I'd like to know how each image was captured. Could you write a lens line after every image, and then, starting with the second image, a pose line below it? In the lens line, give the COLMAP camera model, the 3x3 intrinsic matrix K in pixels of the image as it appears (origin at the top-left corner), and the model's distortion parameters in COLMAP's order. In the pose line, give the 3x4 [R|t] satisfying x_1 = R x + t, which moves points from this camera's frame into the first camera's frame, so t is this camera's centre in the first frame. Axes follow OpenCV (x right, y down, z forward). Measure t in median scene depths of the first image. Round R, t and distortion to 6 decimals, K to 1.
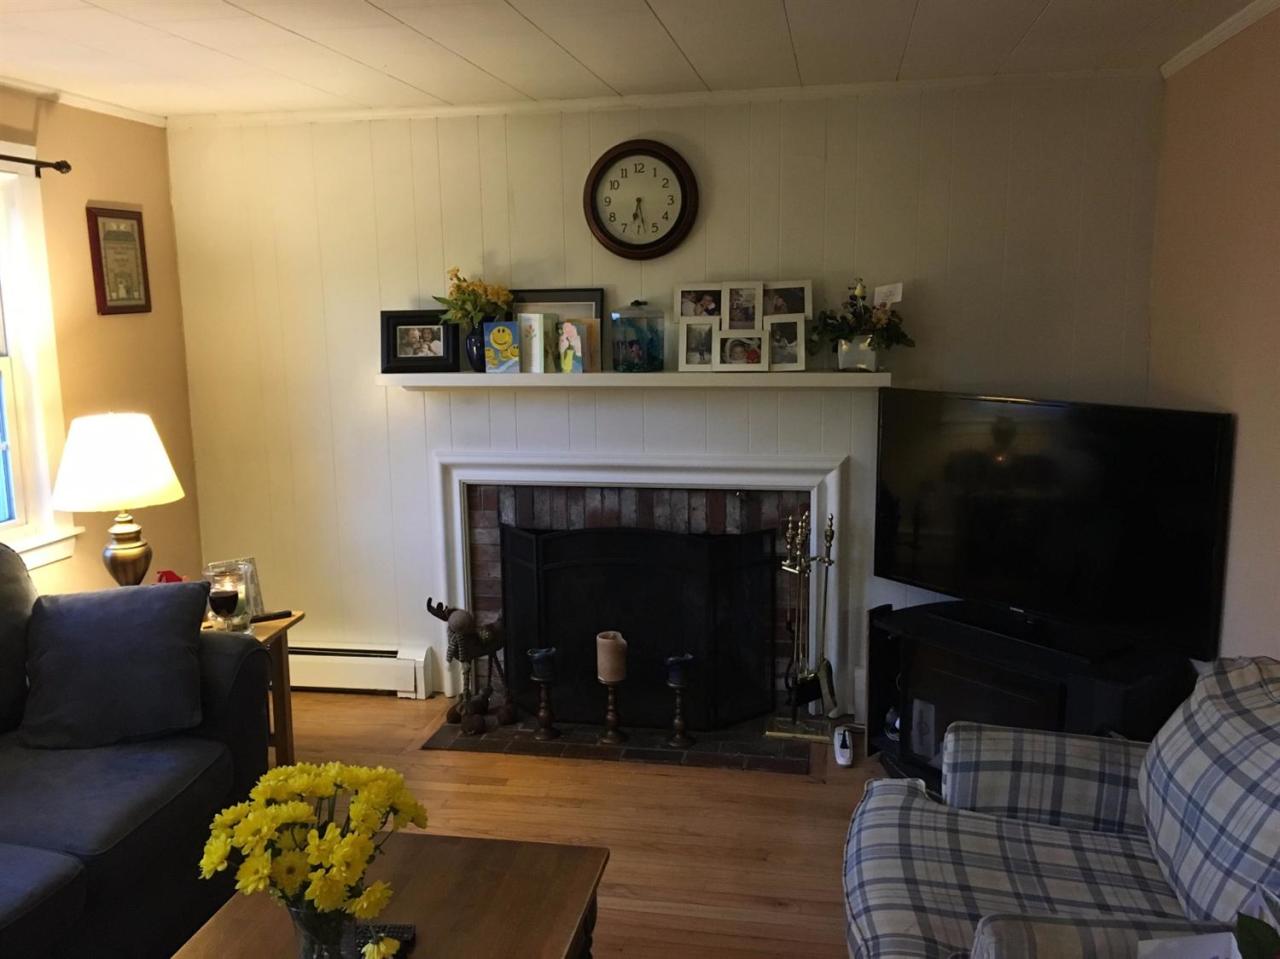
lens RADIAL K [[1083.5, 0, 642.2], [0, 1083.5, 477.4], [0, 0, 1]] dist [0.076534, -0.094336]
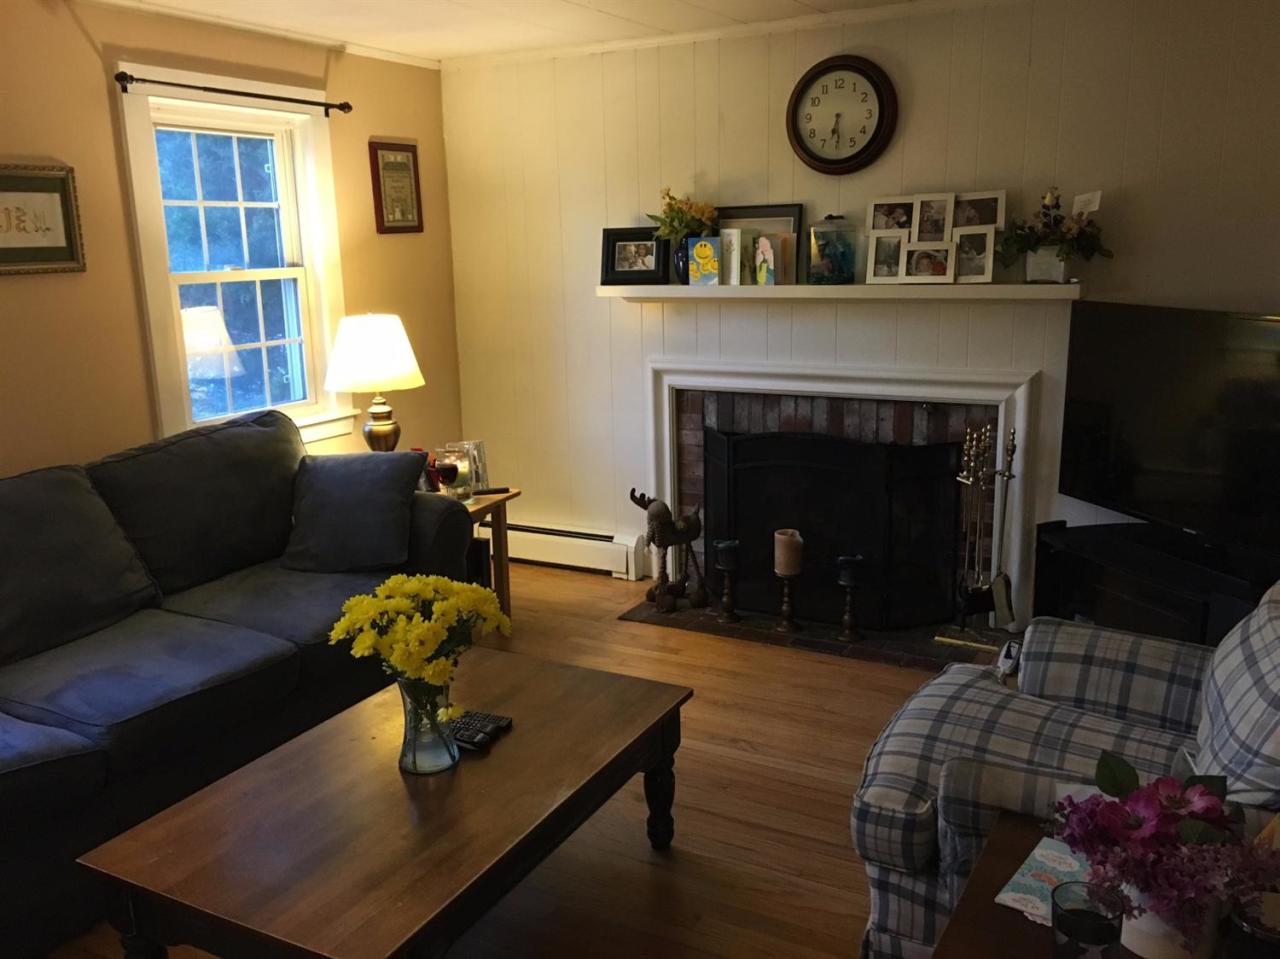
lens RADIAL K [[1083.5, 0, 642.2], [0, 1083.5, 477.4], [0, 0, 1]] dist [0.076534, -0.094336]
pose [[0.952908, 0.059138, -0.297439, 0.148891], [-0.040944, 0.996910, 0.067037, 0.025308], [0.300484, -0.051702, 0.952385, -0.060586]]
